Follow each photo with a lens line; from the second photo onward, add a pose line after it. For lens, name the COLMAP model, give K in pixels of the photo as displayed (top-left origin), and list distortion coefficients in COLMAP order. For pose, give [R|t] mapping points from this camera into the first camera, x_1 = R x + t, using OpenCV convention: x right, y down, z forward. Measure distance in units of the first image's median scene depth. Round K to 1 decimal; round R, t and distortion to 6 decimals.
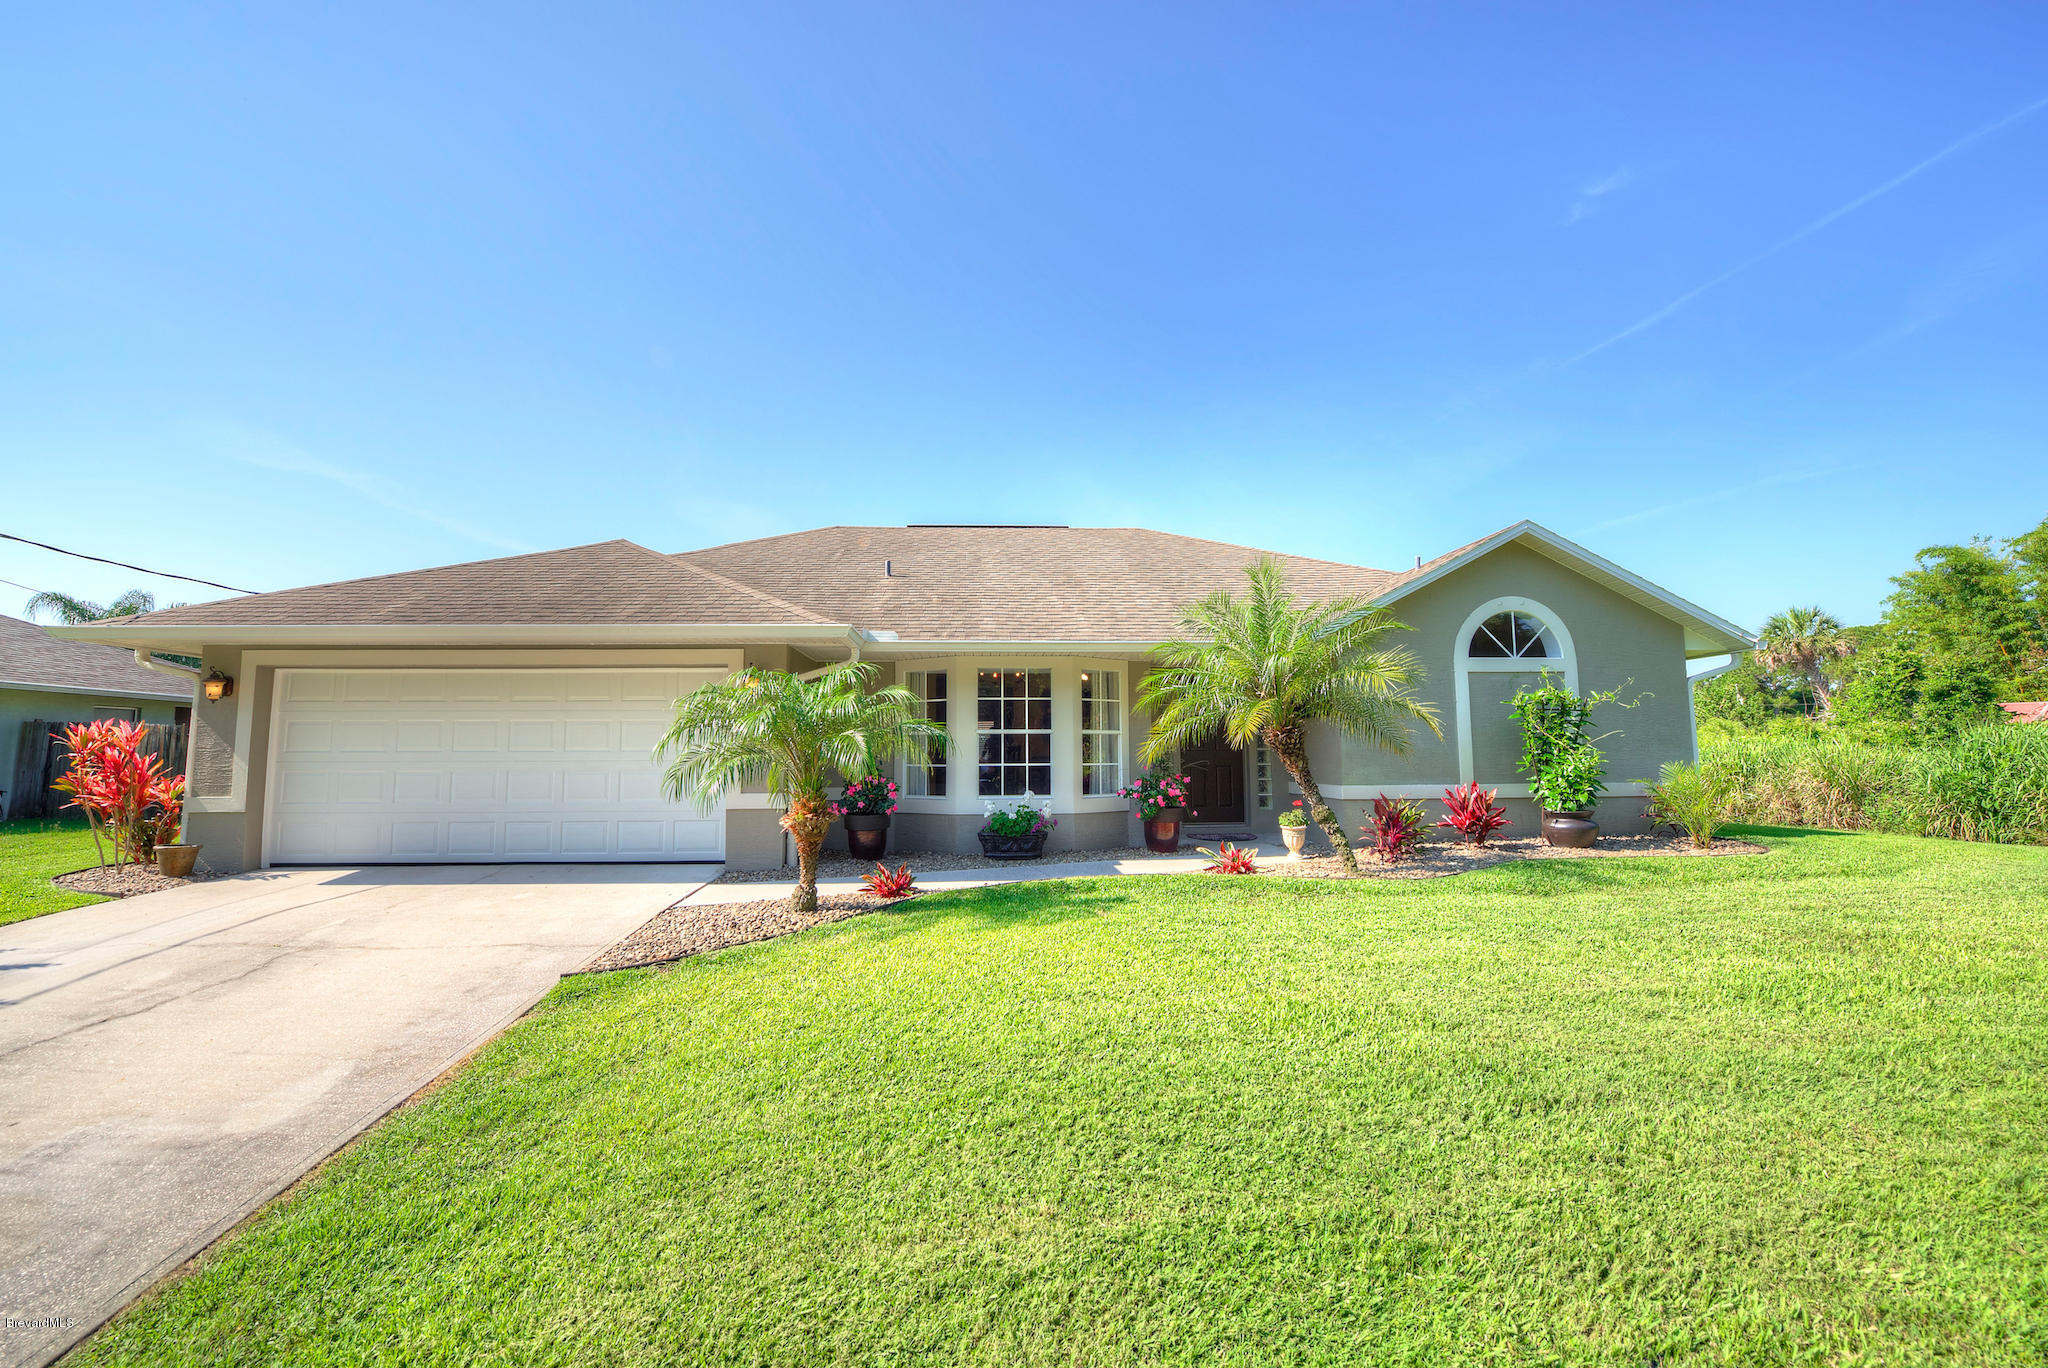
lens RADIAL K [[813.5, 0, 1017.9], [0, 813.5, 679.0], [0, 0, 1]] dist [-0.012191, -0.004073]
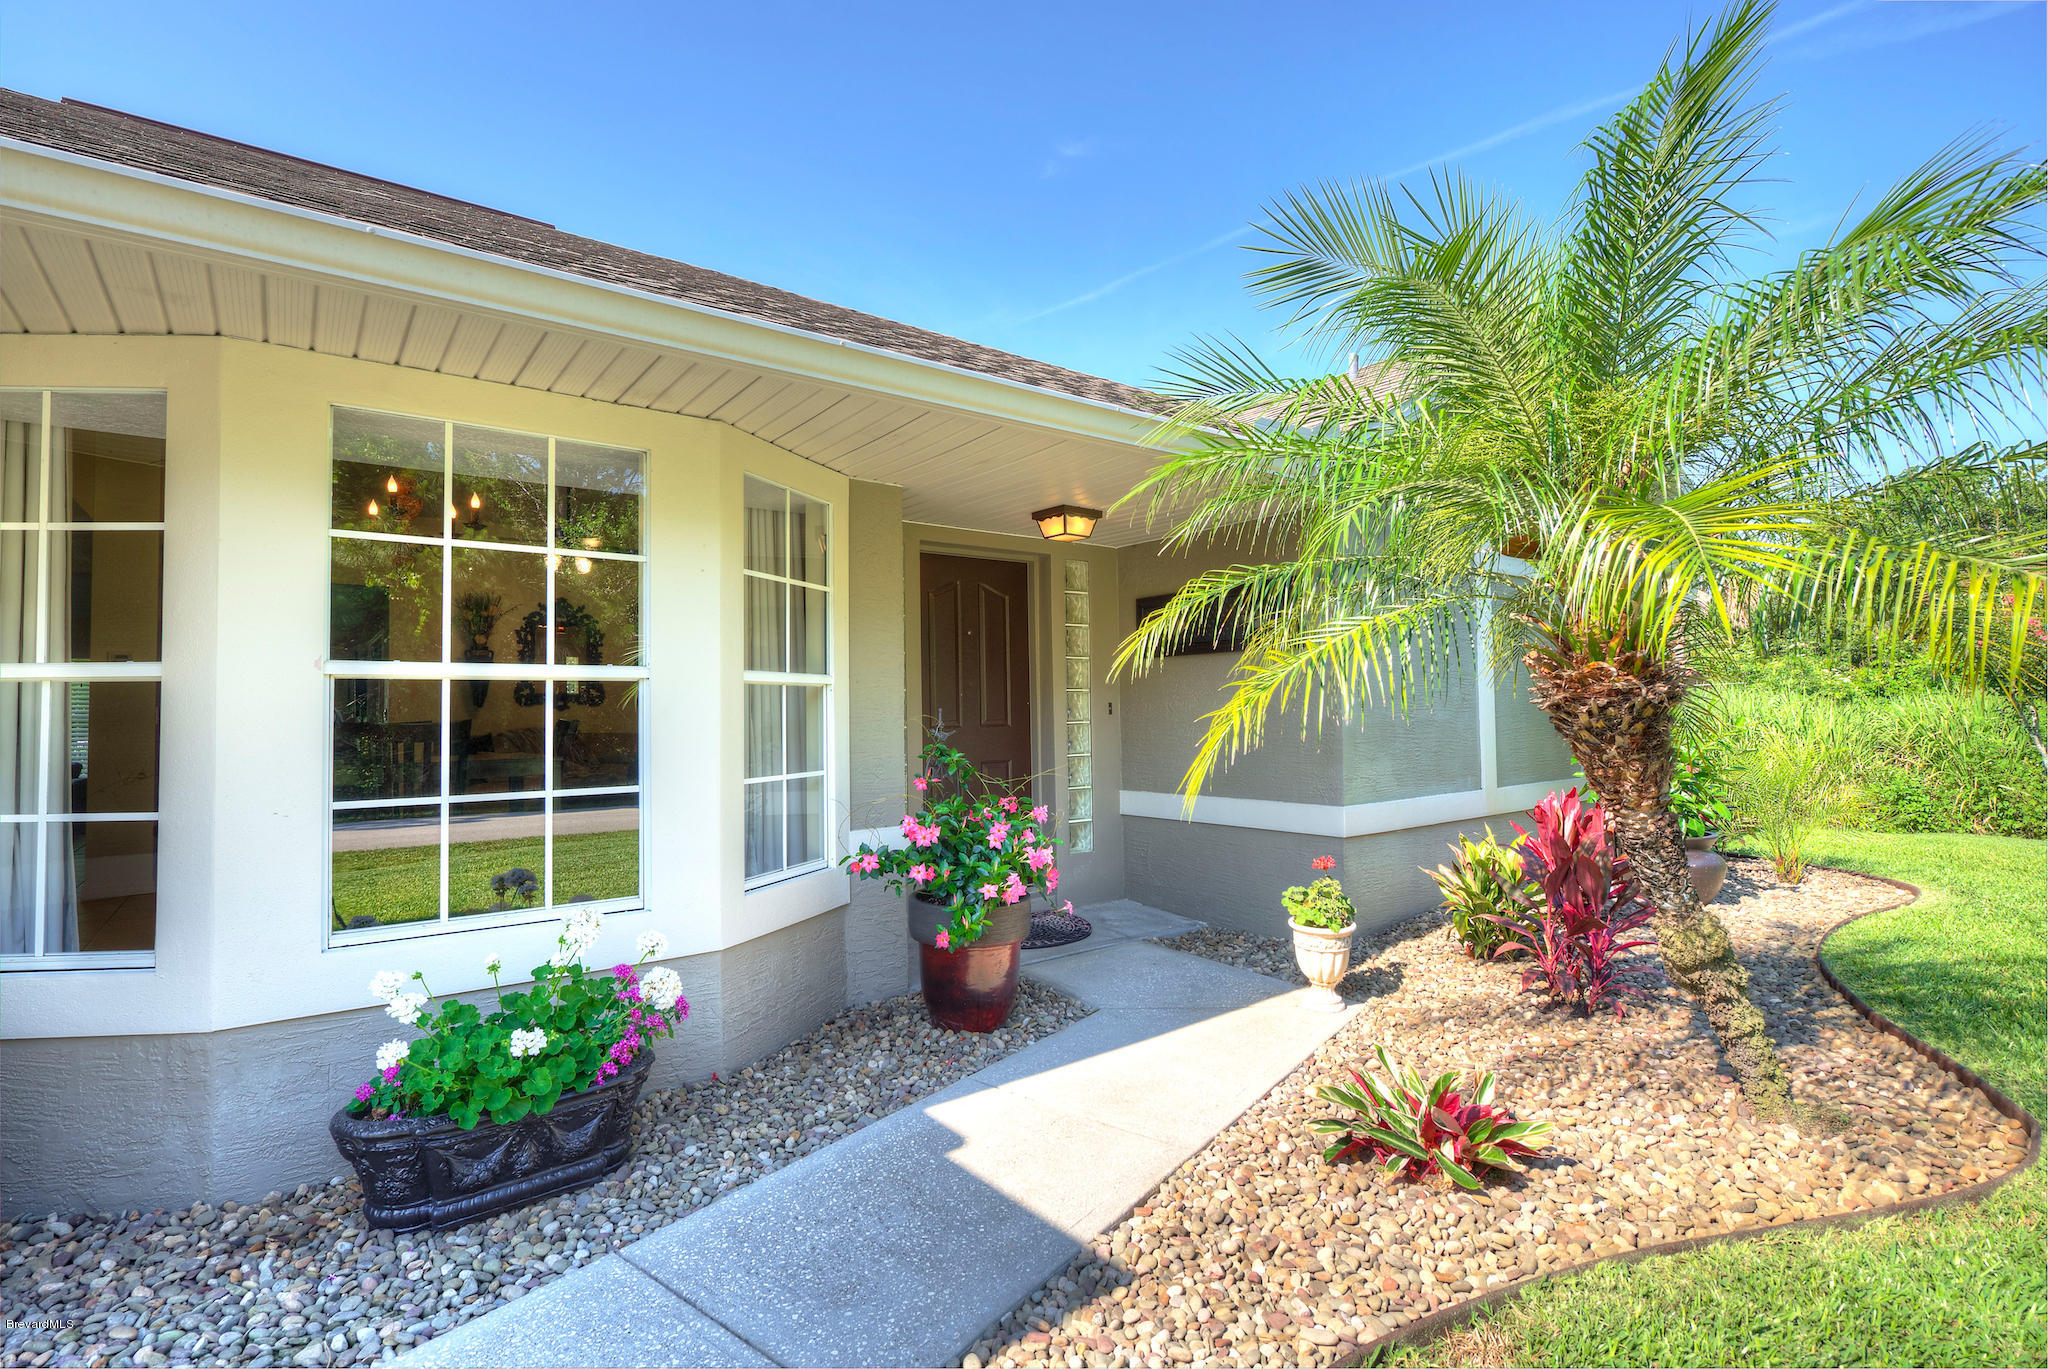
lens RADIAL K [[968.9, 0, 1028.7], [0, 968.9, 683.6], [0, 0, 1]] dist [-0.012694, 0.000049]
pose [[0.815342, 0.008862, 0.578912, -0.048489], [-0.040135, 0.998343, 0.041244, 0.053638], [-0.577587, -0.056863, 0.814346, 0.716346]]
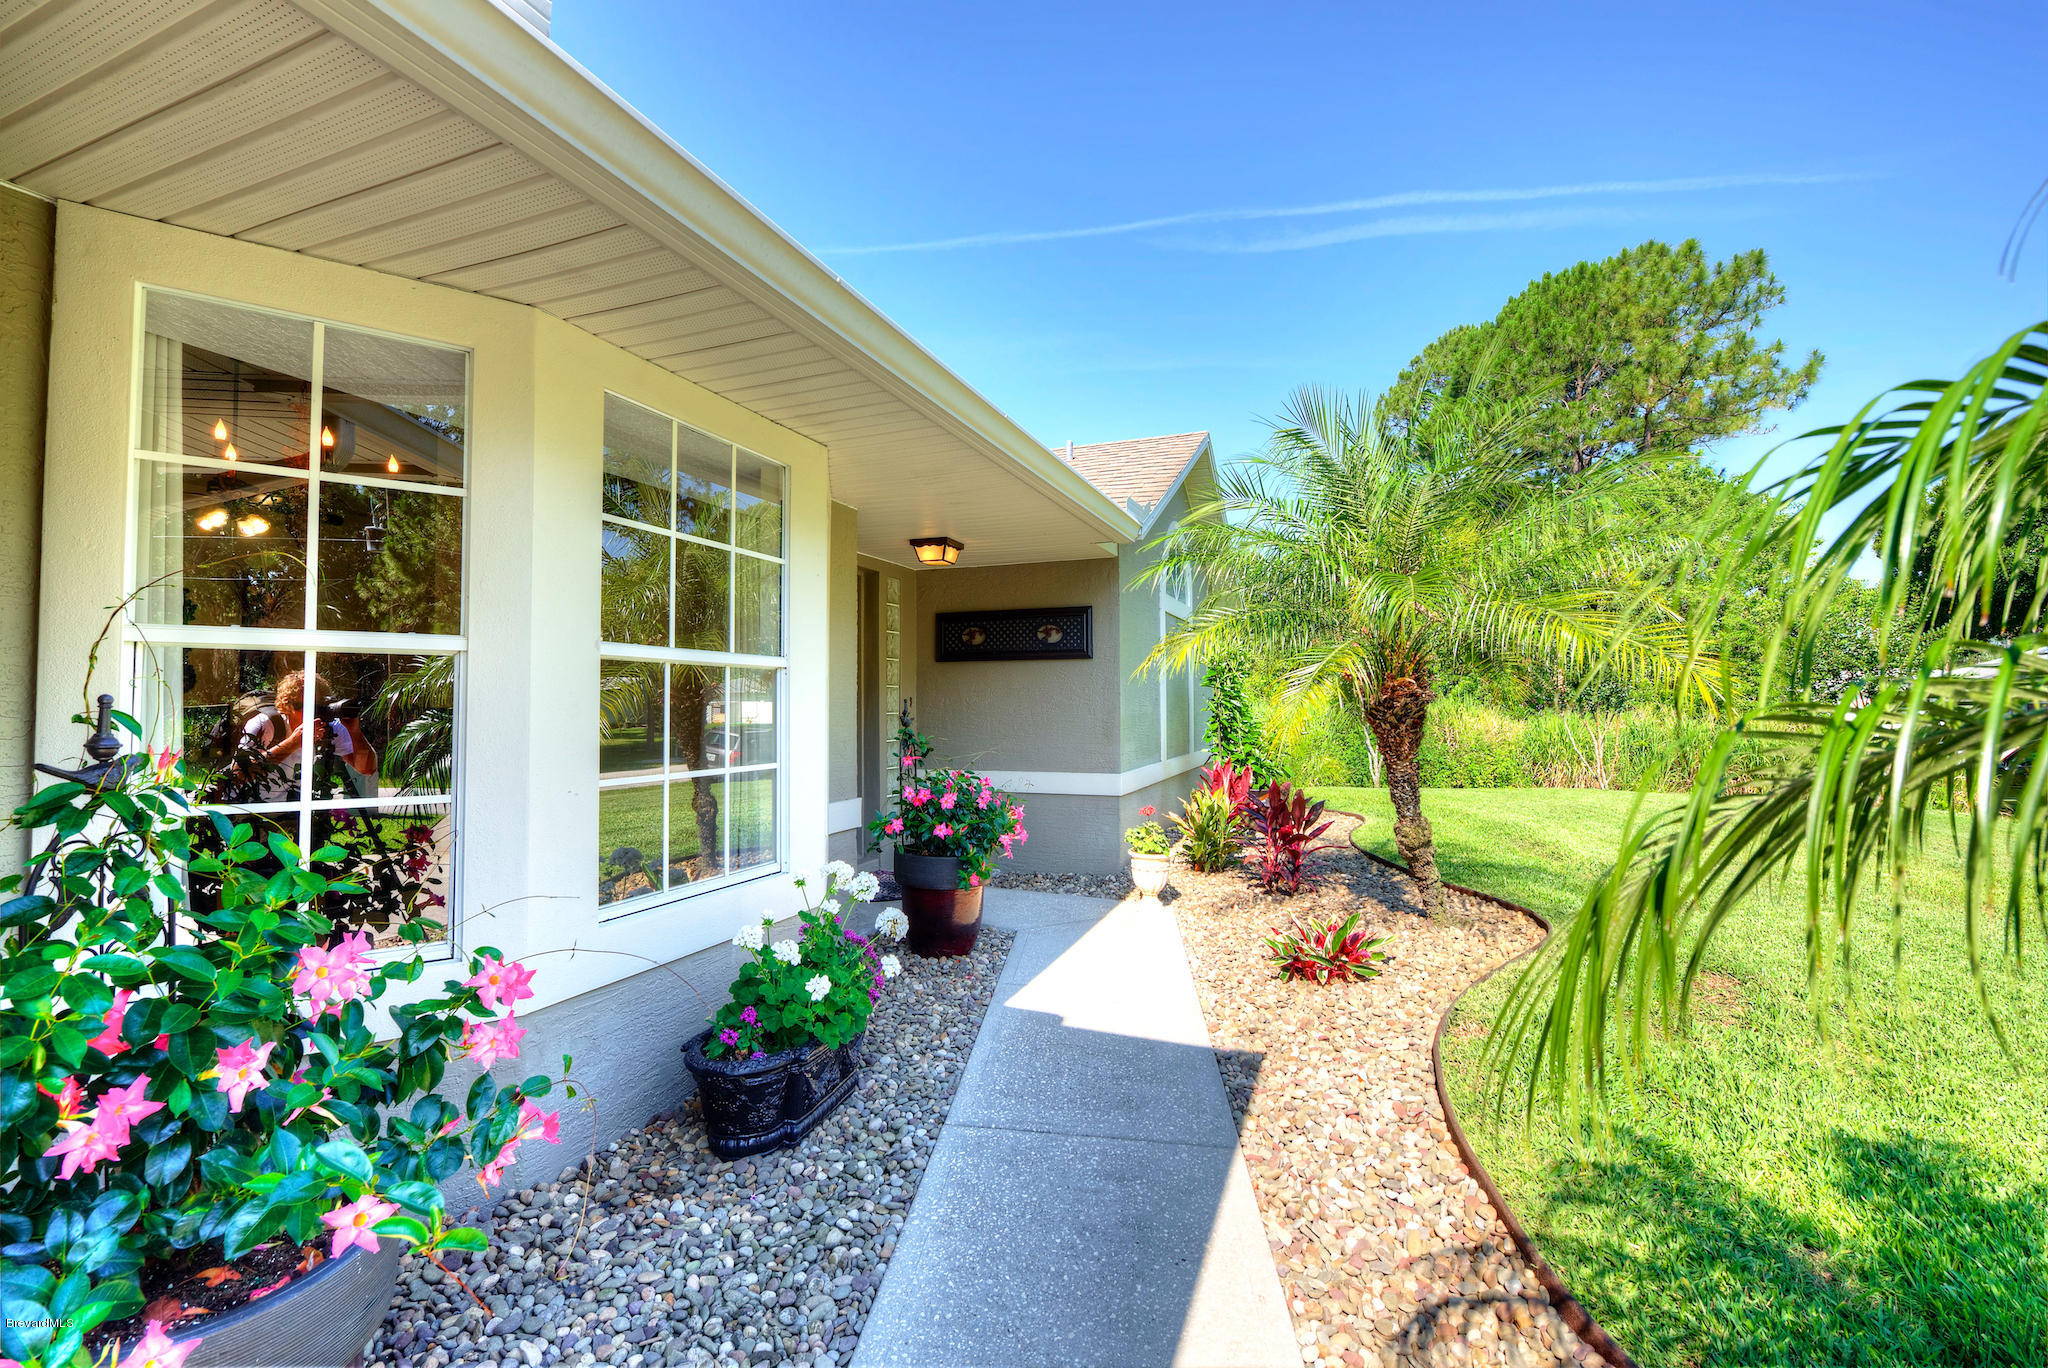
lens RADIAL K [[878.3, 0, 1024.0], [0, 878.3, 684.0], [0, 0, 1]] dist [0.000595, -0.015287]
pose [[0.395531, 0.024835, 0.918117, -0.263079], [-0.079760, 0.996787, 0.007398, 0.068708], [-0.914983, -0.076155, 0.396241, 0.857264]]
